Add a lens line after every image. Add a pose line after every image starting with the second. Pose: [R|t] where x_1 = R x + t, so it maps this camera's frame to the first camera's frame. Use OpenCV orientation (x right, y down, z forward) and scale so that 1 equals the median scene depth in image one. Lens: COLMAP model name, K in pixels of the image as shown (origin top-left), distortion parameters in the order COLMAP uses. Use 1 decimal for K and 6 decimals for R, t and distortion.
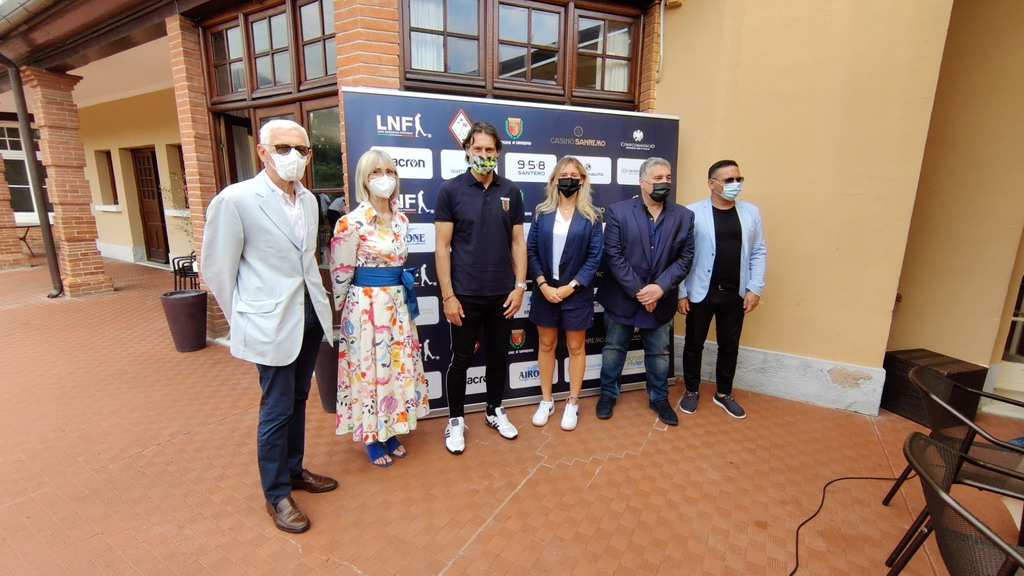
lens RADIAL K [[436.1, 0, 517.0], [0, 436.1, 288.6], [0, 0, 1]] dist [0.000659, -0.002451]
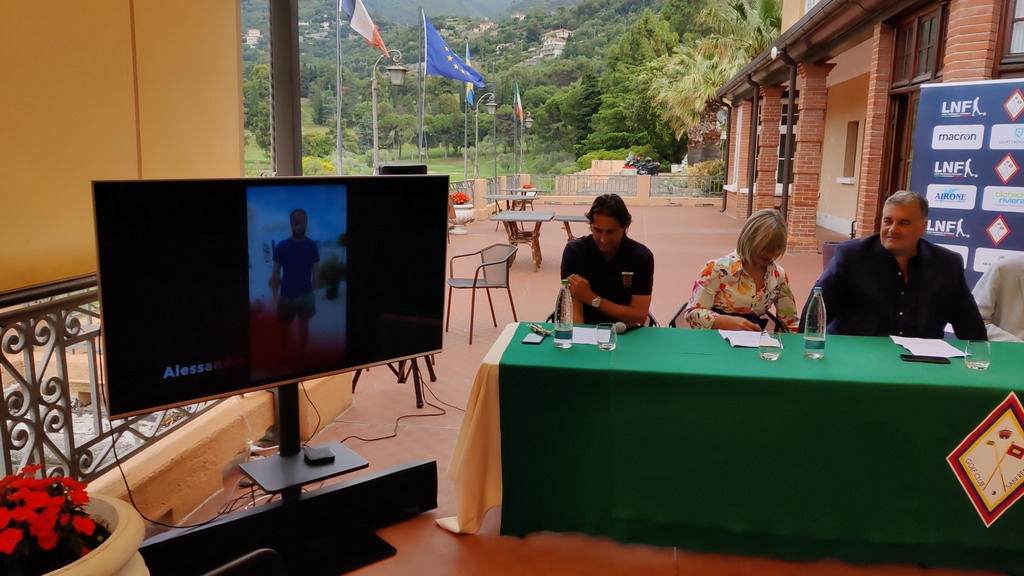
lens RADIAL K [[769.7, 0, 510.9], [0, 769.7, 282.3], [0, 0, 1]] dist [0.039621, -0.002868]
pose [[0.351156, 0.138124, -0.926073, 1.403069], [-0.201853, 0.976970, 0.069175, 0.224070], [0.914300, 0.162639, 0.370949, -0.938073]]
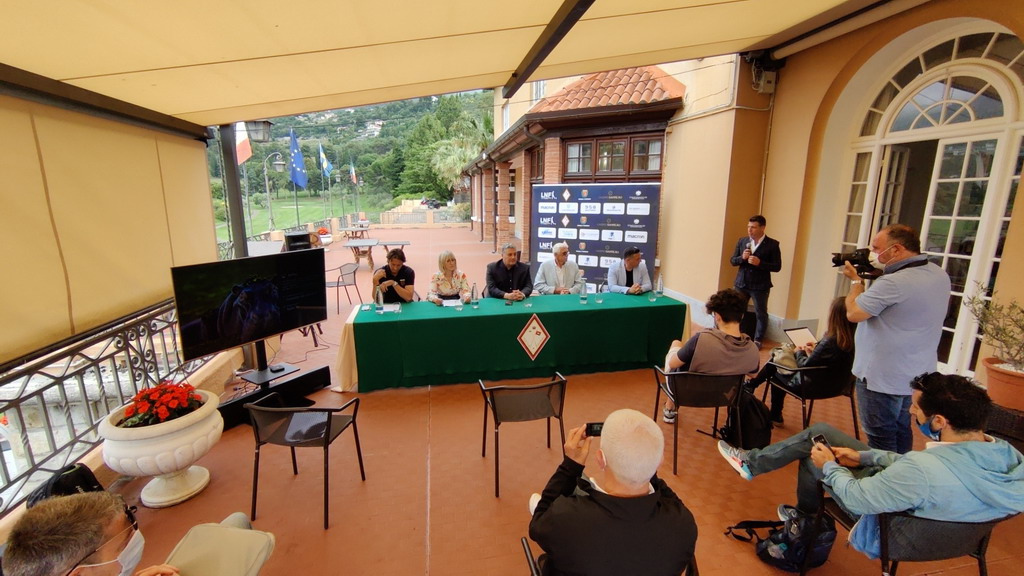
lens RADIAL K [[436.1, 0, 512.5], [0, 436.1, 285.6], [0, 0, 1]] dist [0.000659, -0.002451]
pose [[0.646757, 0.135964, -0.750479, 1.887641], [-0.147241, 0.987730, 0.052056, 0.125972], [0.748349, 0.076834, 0.658840, -1.126019]]
